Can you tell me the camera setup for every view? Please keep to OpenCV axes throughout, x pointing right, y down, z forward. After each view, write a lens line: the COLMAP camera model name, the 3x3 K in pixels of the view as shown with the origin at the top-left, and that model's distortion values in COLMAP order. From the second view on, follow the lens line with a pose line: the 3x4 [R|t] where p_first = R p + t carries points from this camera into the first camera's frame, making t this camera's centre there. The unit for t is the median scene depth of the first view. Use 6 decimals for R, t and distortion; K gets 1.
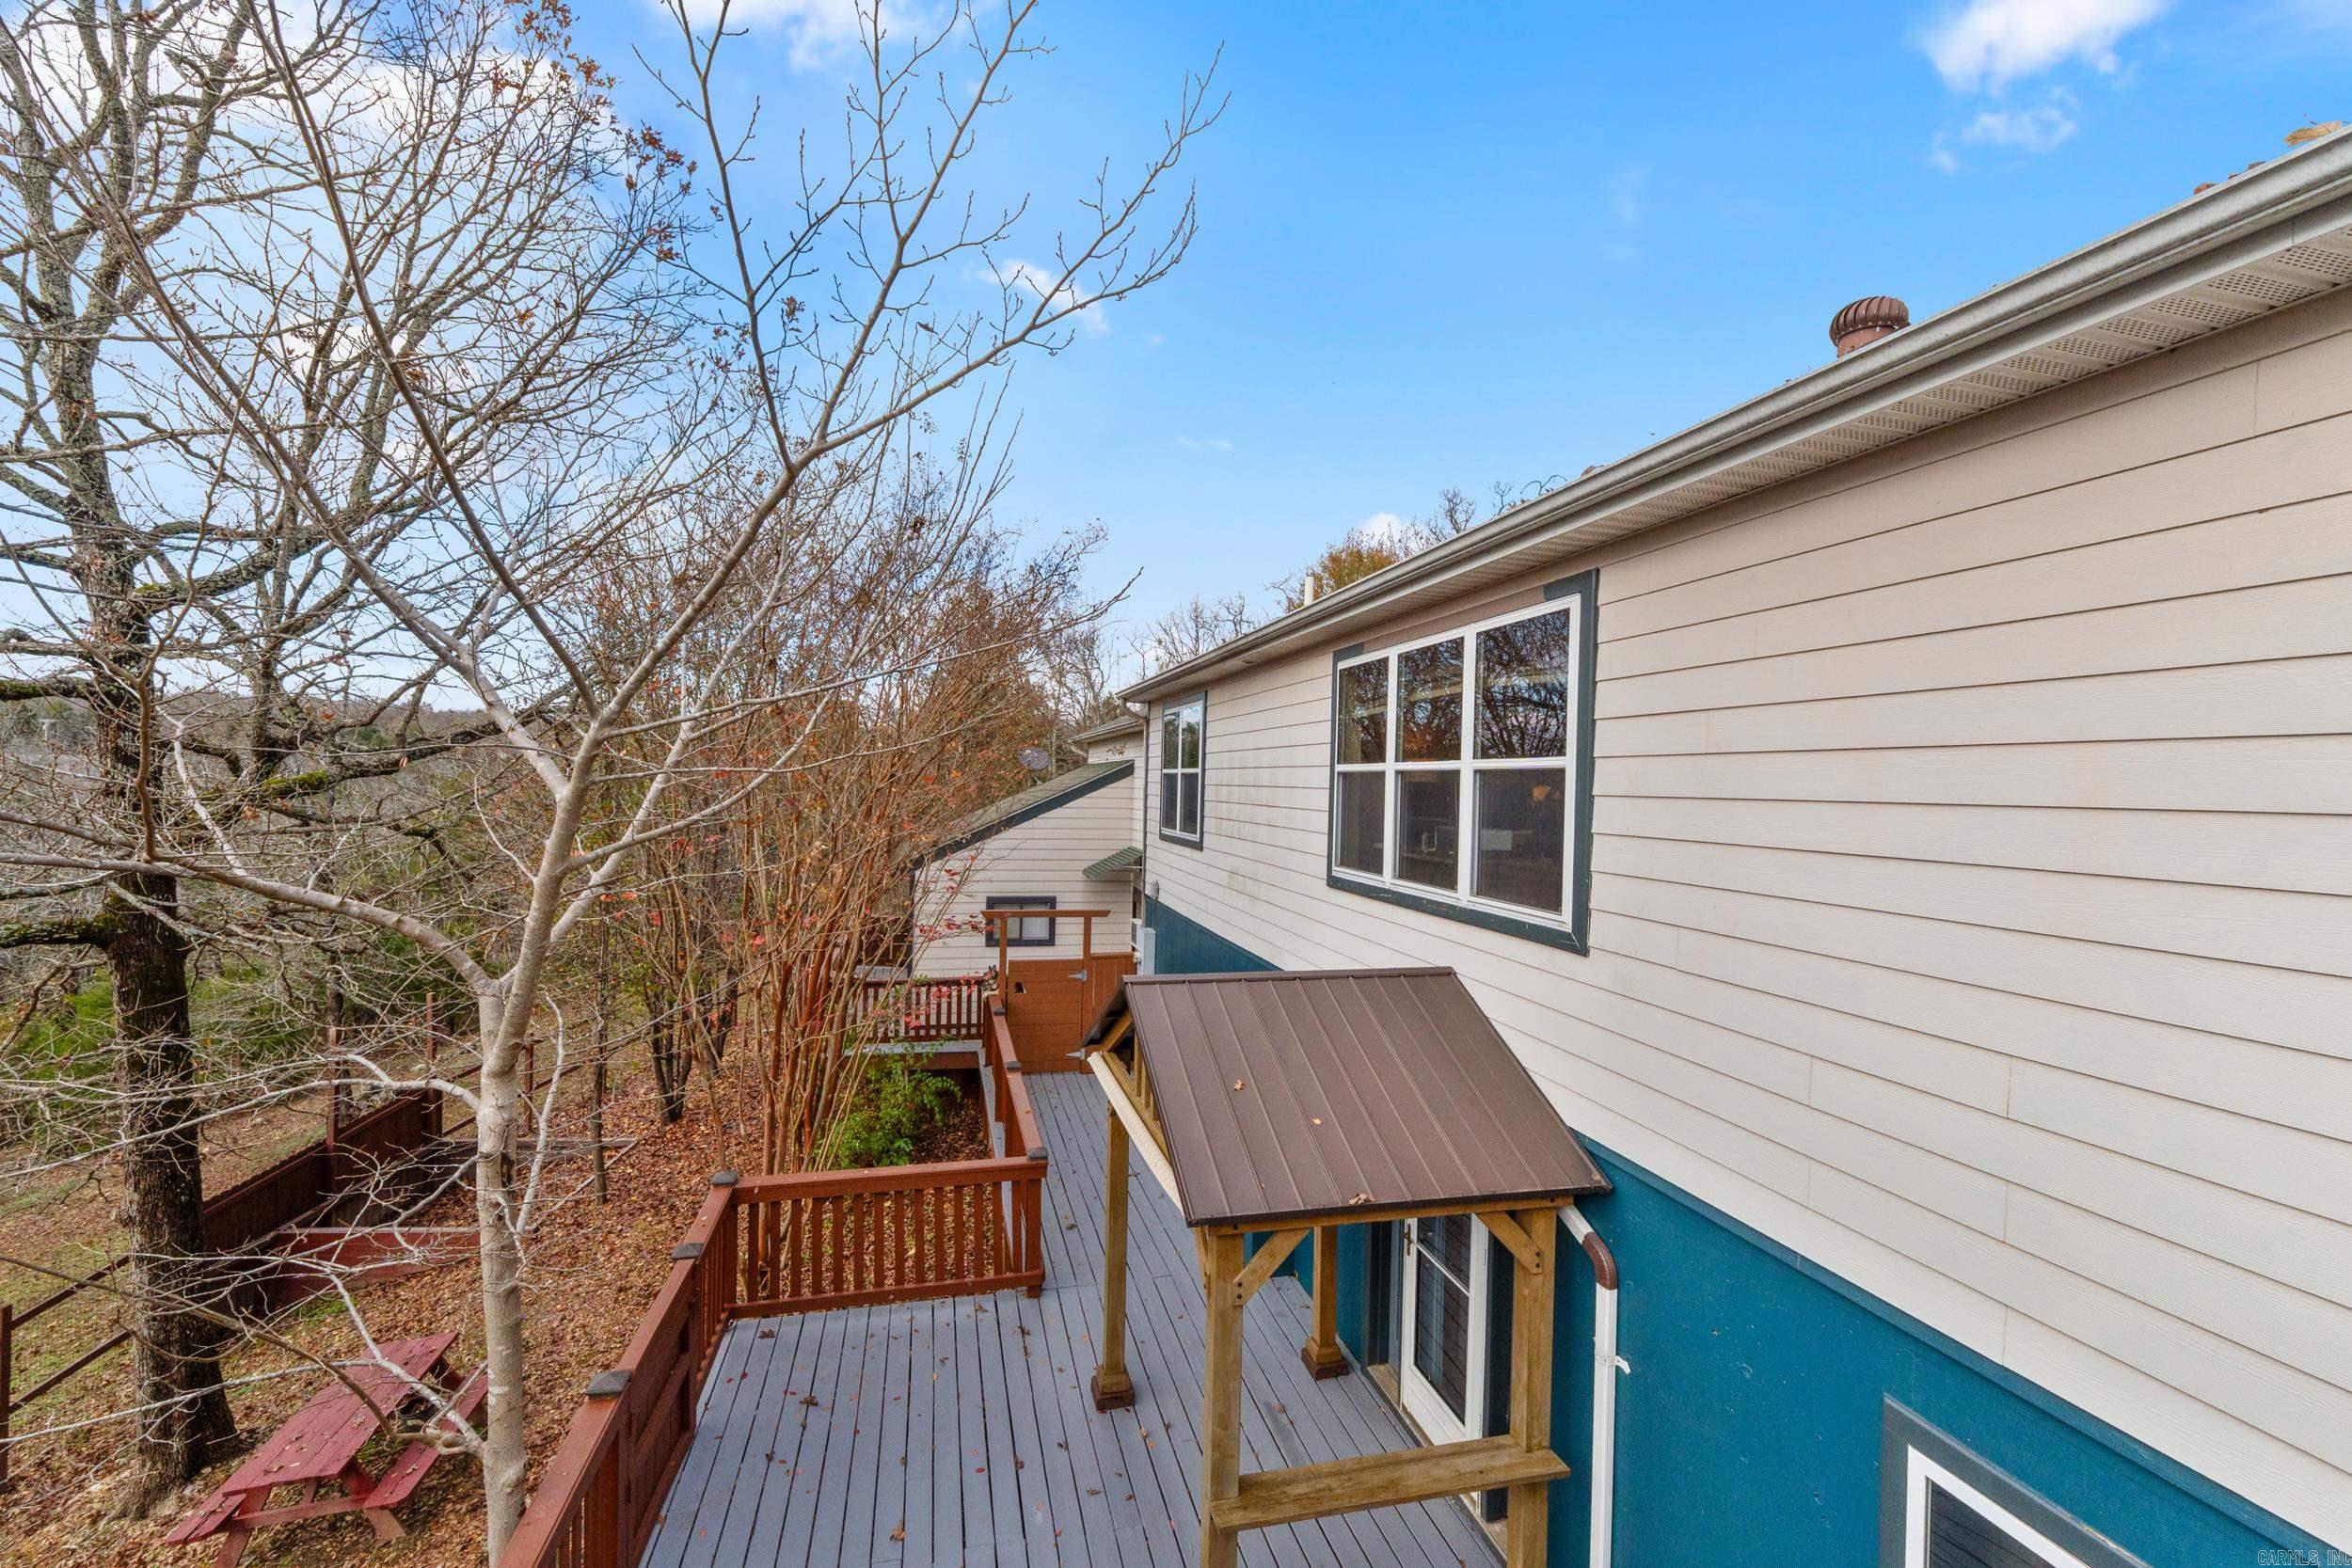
lens RADIAL K [[992.6, 0, 1176.0], [0, 992.6, 784.0], [0, 0, 1]] dist [-0.000951, -0.000342]
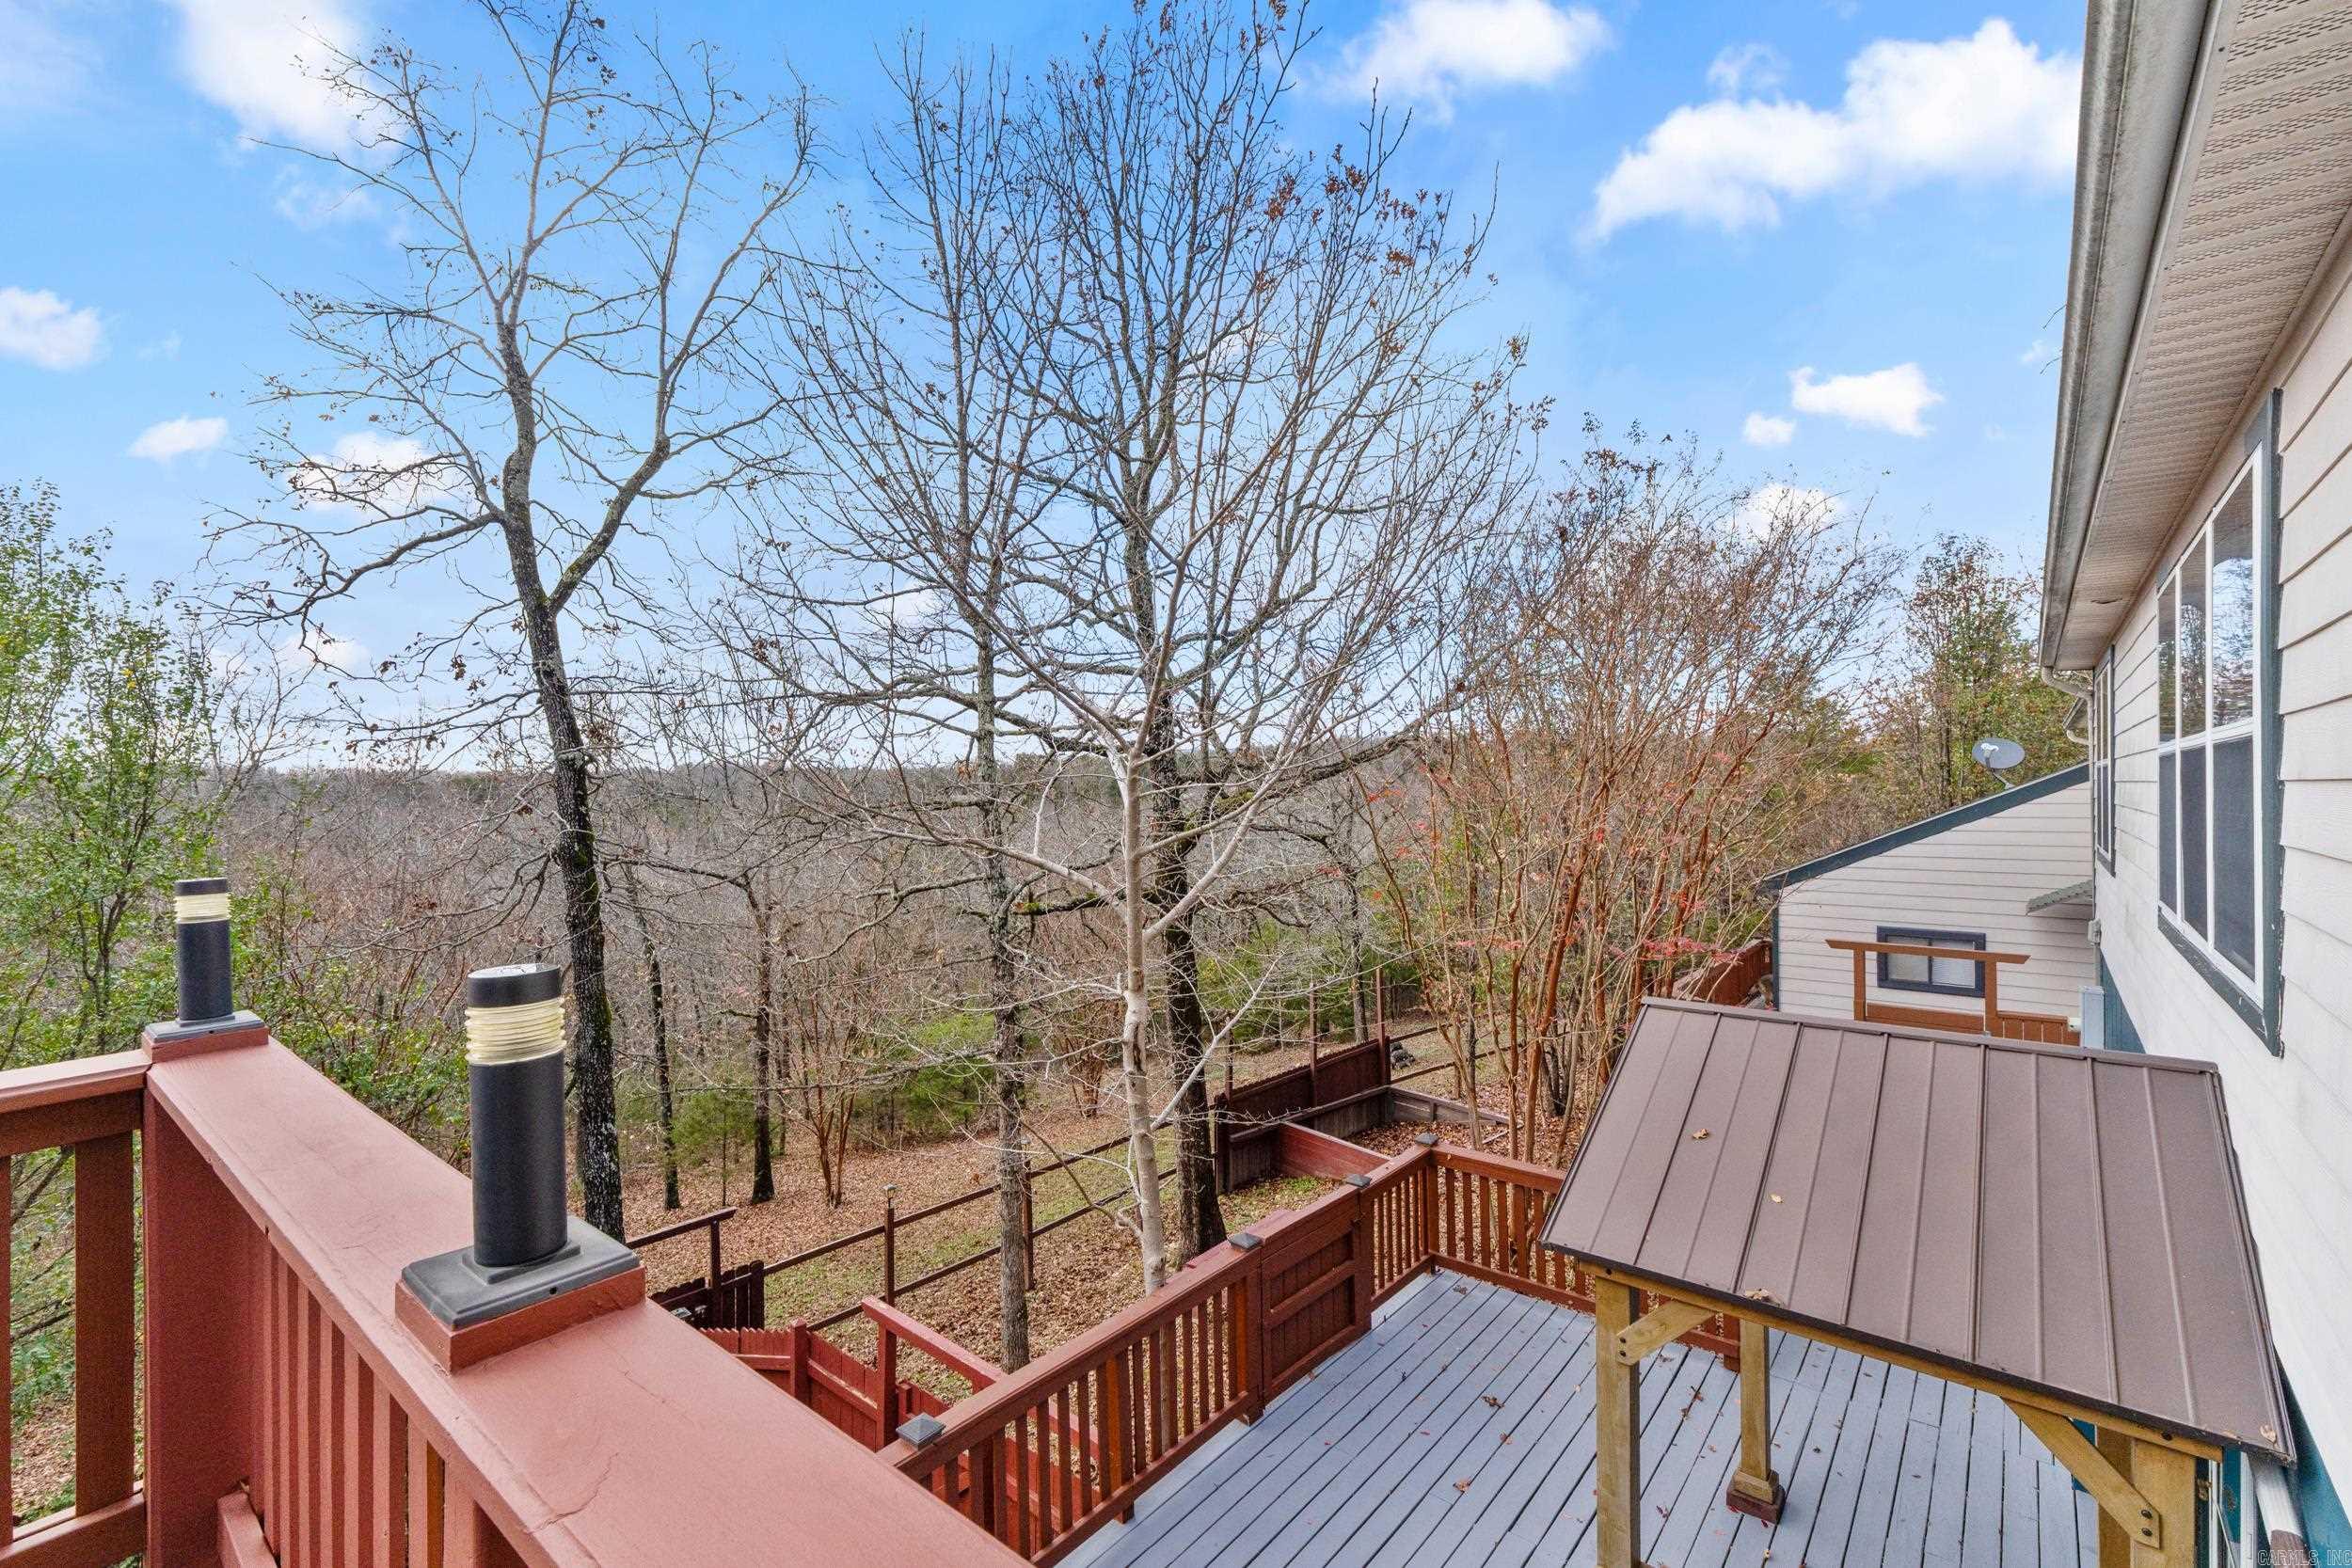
lens RADIAL K [[1023.7, 0, 1176.0], [0, 1023.7, 784.0], [0, 0, 1]] dist [-0.000038, -0.000037]
pose [[0.567485, -0.036922, -0.822555, 0.370464], [0.025669, 0.999302, -0.027146, 0.007468], [0.822983, -0.005709, 0.568037, 0.081769]]
